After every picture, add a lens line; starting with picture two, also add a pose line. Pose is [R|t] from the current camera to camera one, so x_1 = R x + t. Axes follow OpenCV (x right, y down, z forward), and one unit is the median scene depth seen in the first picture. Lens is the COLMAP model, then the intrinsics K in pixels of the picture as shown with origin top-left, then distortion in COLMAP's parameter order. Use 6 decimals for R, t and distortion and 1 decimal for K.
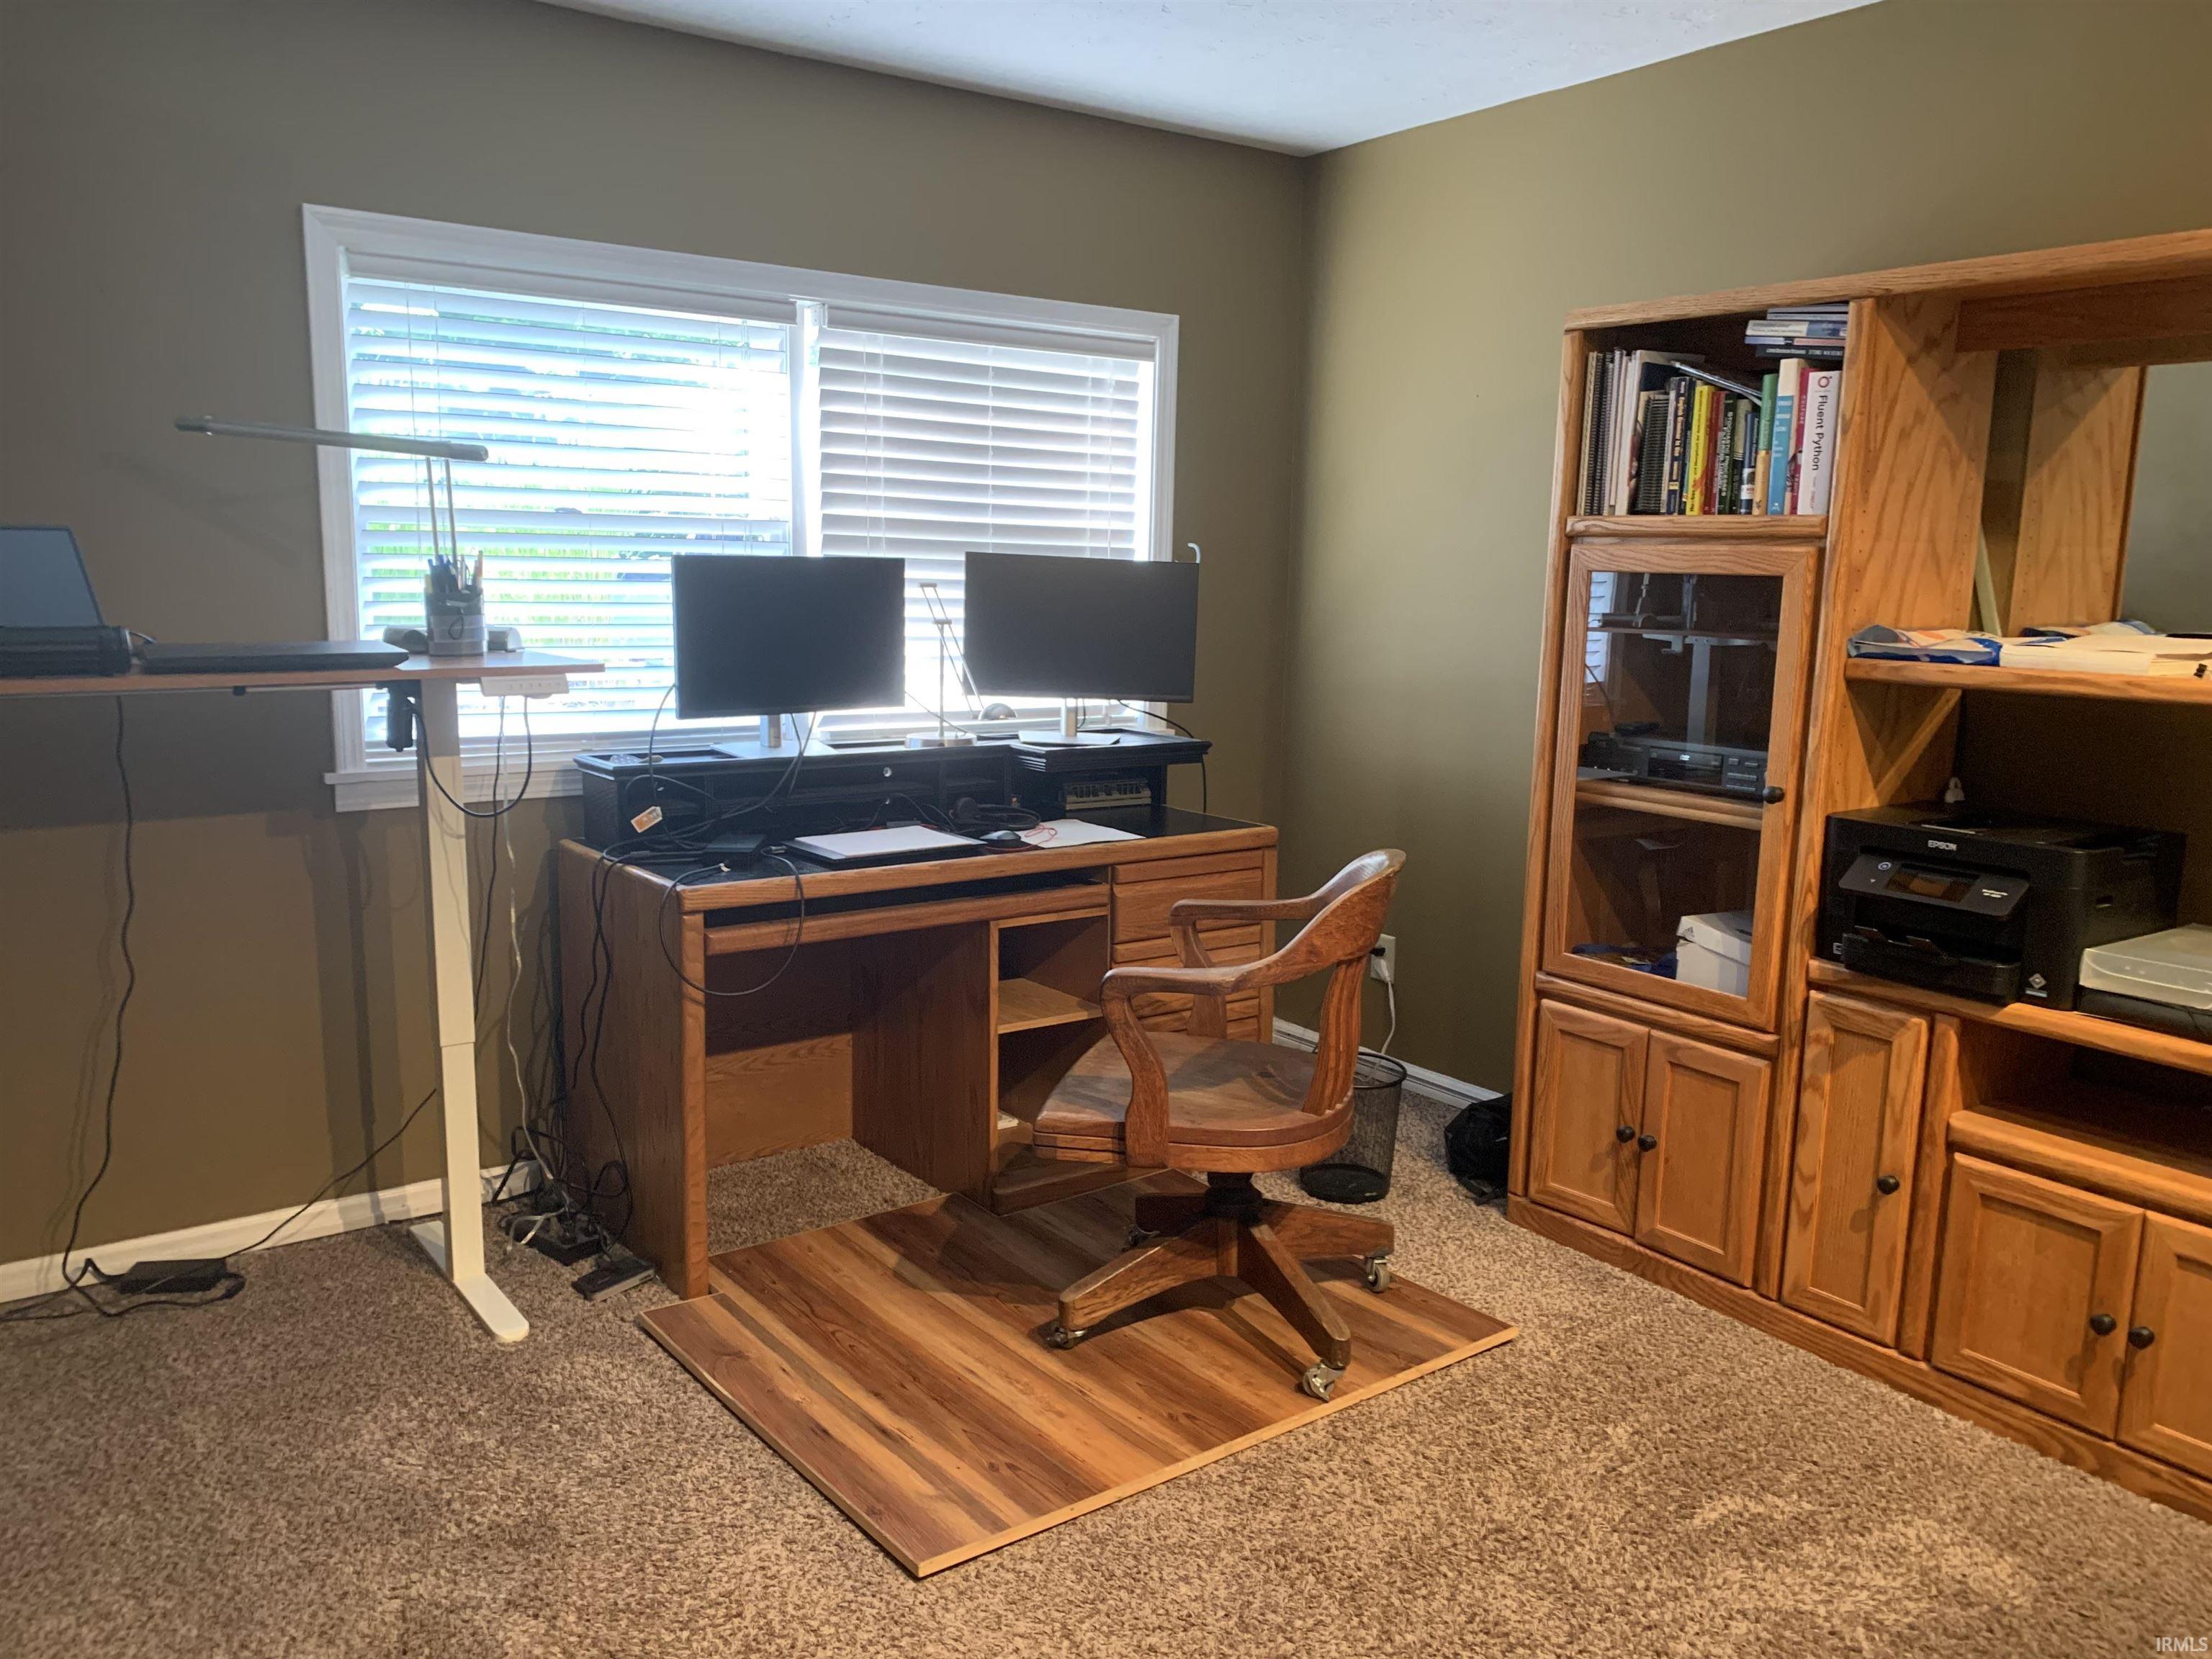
lens RADIAL K [[1664.9, 0, 1103.0], [0, 1664.9, 841.8], [0, 0, 1]] dist [0.029626, -0.034101]
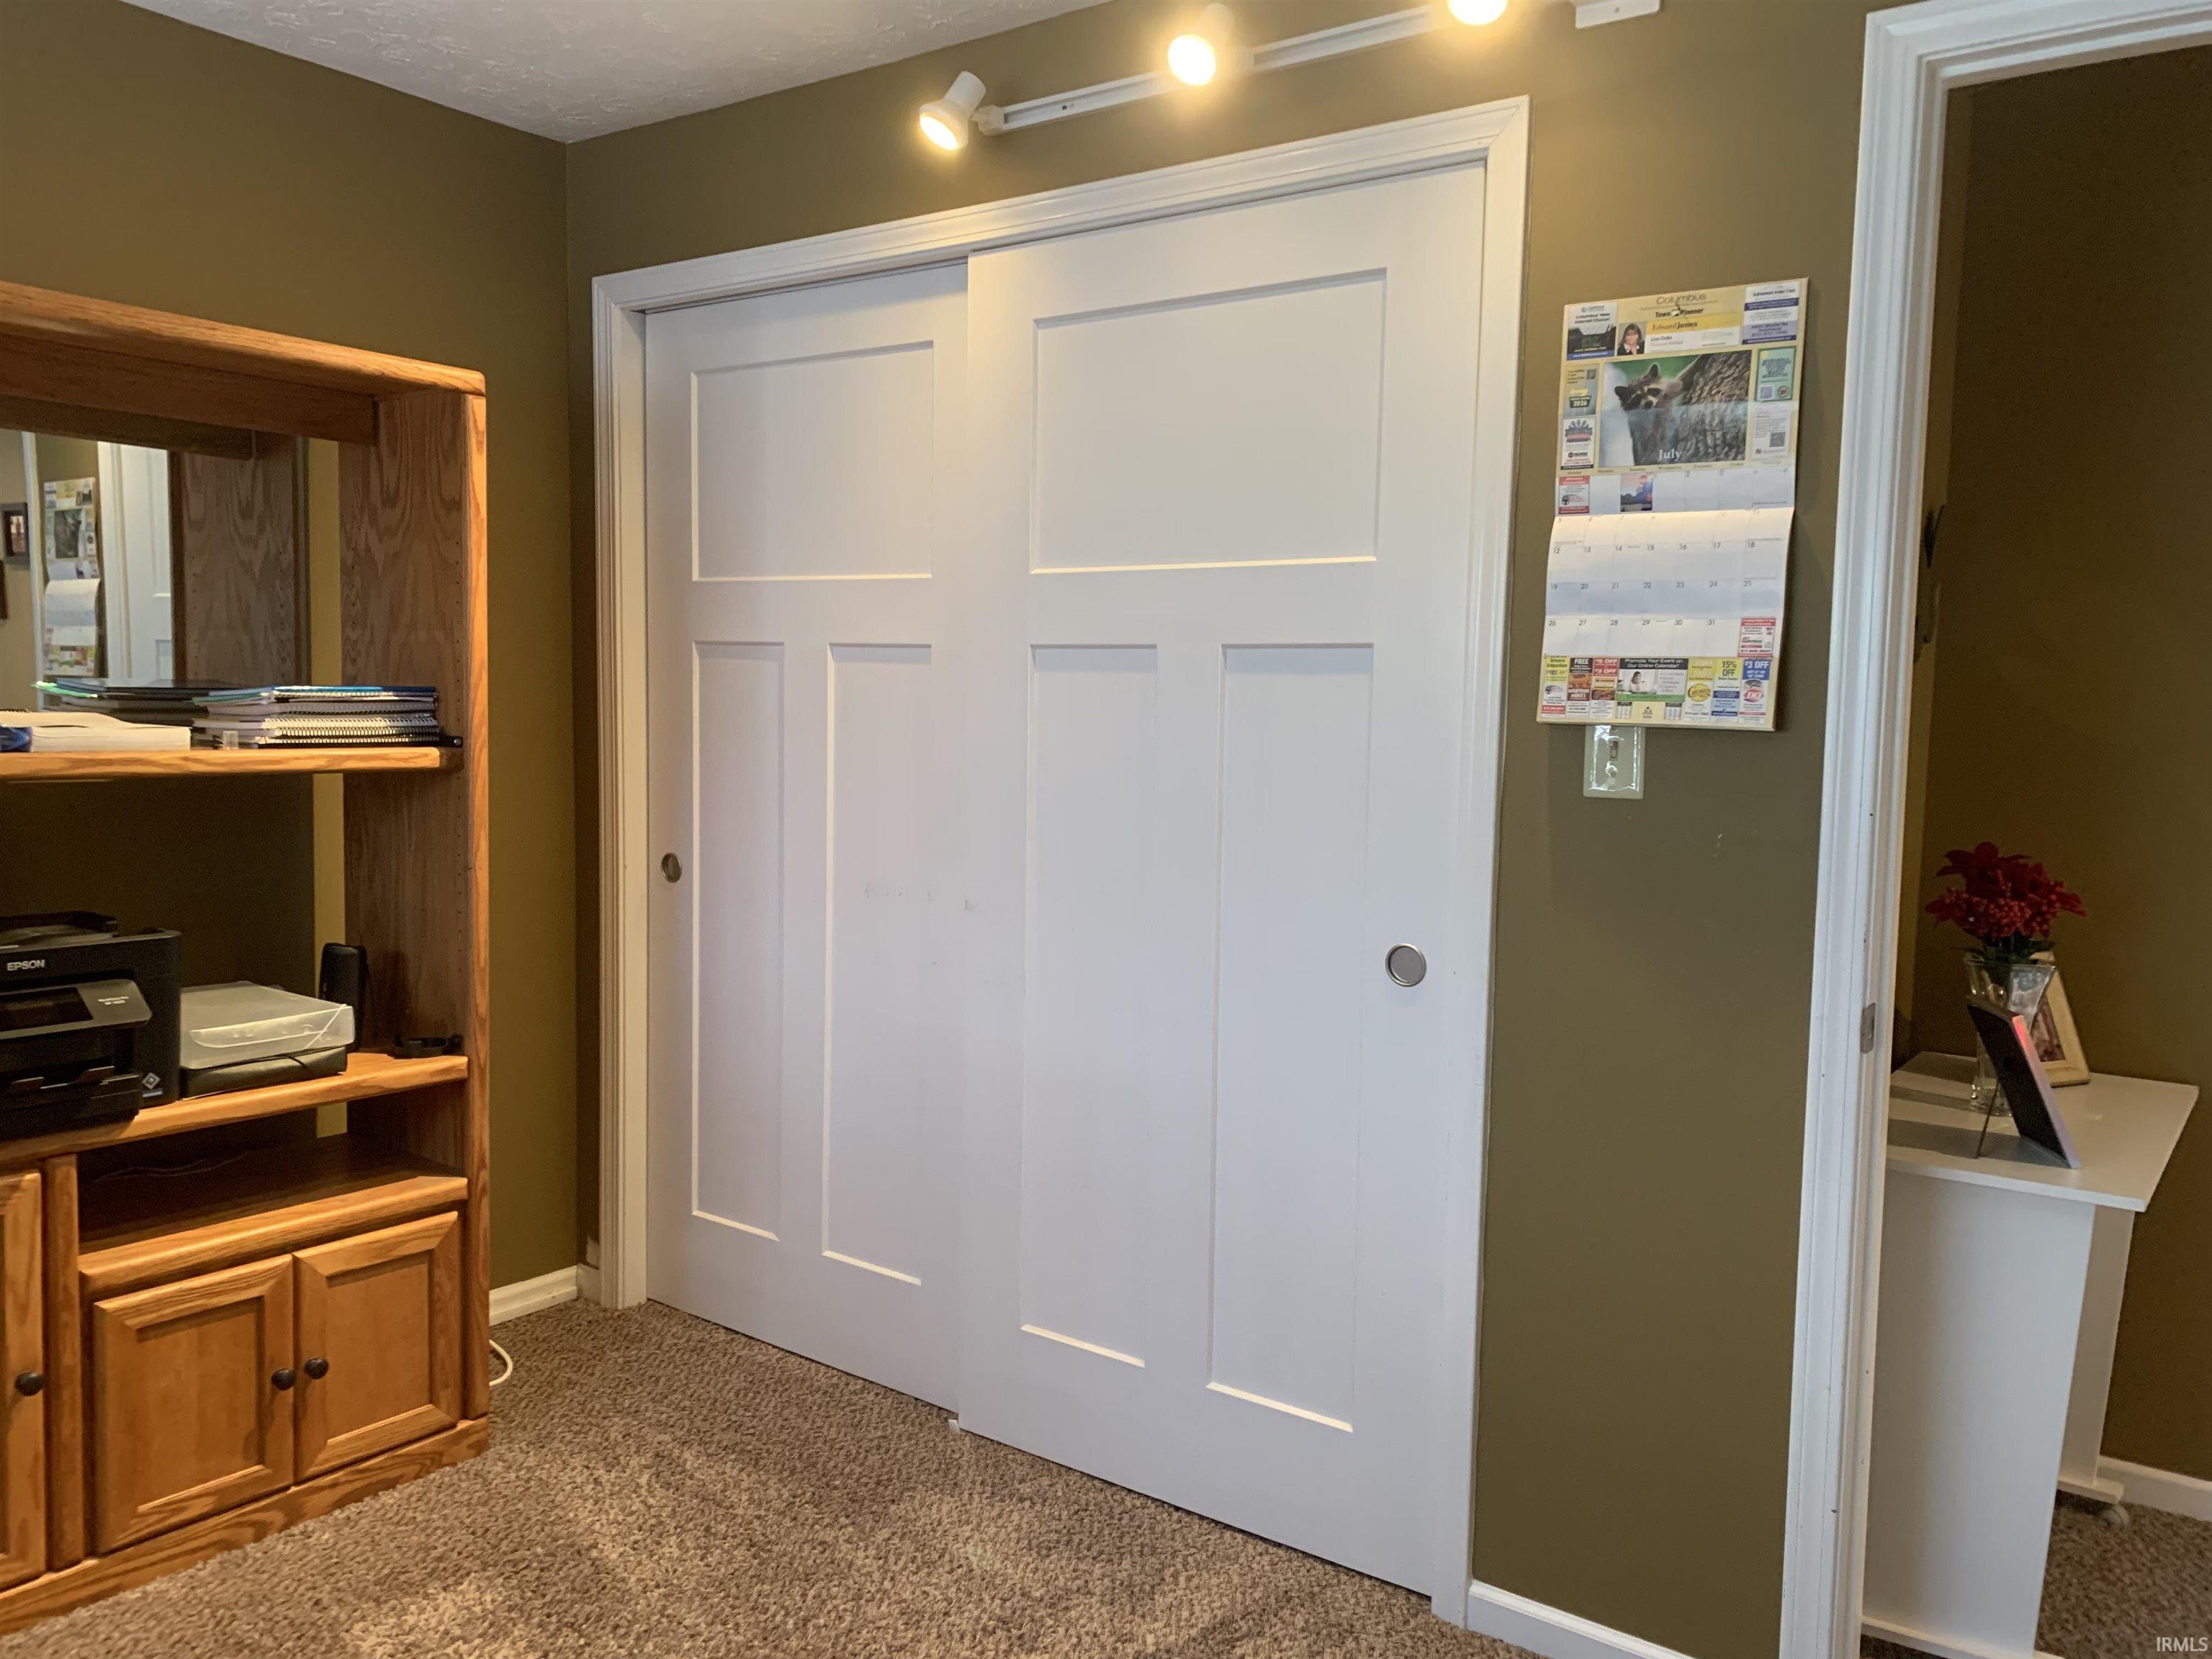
lens RADIAL K [[1664.9, 0, 1102.4], [0, 1664.9, 821.3], [0, 0, 1]] dist [0.029626, -0.034101]
pose [[-0.293776, -0.103287, 0.950277, -0.474575], [0.127680, 0.980996, 0.146098, -0.128444], [-0.947308, 0.164251, -0.275006, 0.734903]]
